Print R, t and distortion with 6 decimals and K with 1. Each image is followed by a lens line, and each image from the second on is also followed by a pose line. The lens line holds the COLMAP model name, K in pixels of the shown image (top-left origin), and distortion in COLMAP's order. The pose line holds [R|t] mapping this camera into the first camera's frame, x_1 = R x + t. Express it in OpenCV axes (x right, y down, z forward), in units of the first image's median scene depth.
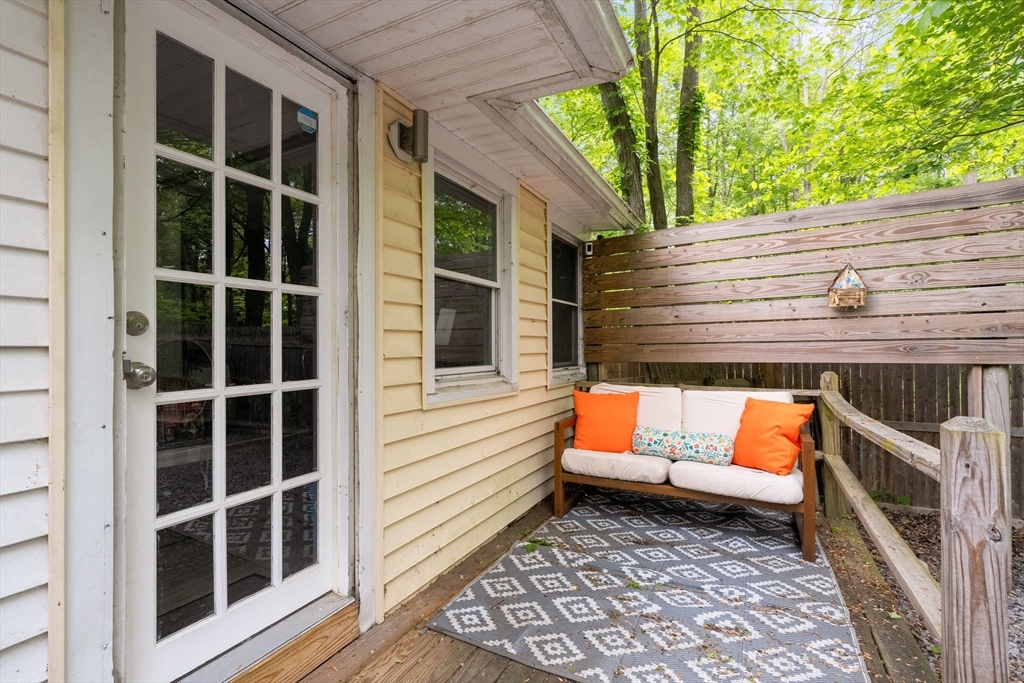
lens RADIAL K [[464.4, 0, 528.2], [0, 464.4, 344.8], [0, 0, 1]] dist [-0.006998, 0.002380]
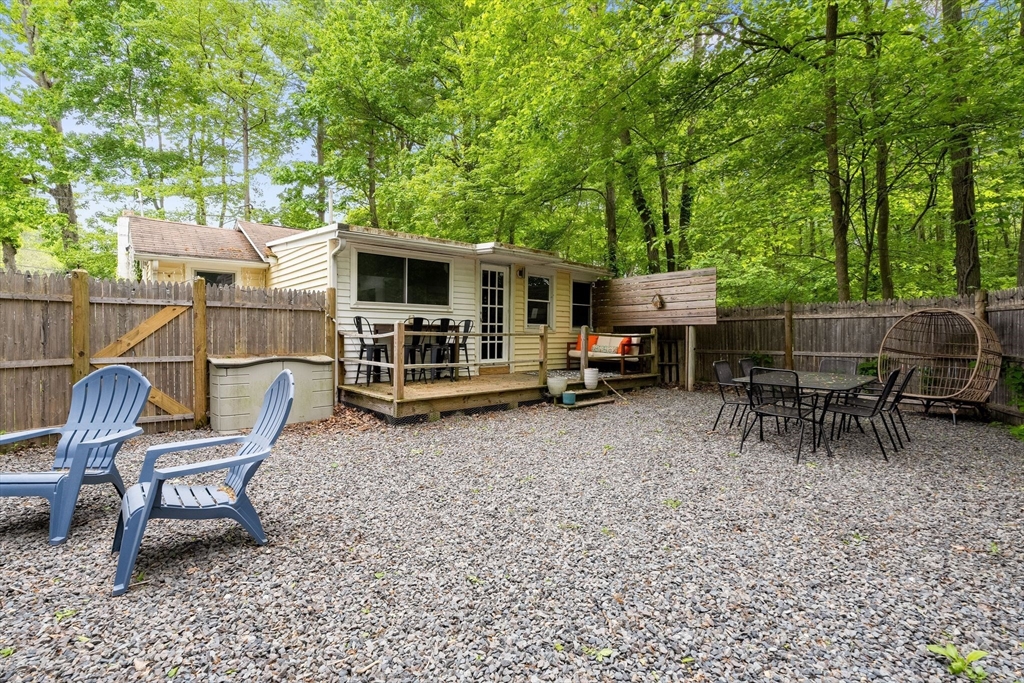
lens RADIAL K [[464.4, 0, 513.4], [0, 464.4, 341.7], [0, 0, 1]] dist [-0.006998, 0.002380]
pose [[0.922779, 0.021735, -0.384717, 1.344454], [-0.014350, 0.999654, 0.022055, 0.131322], [0.385063, -0.014831, 0.922771, -3.048083]]
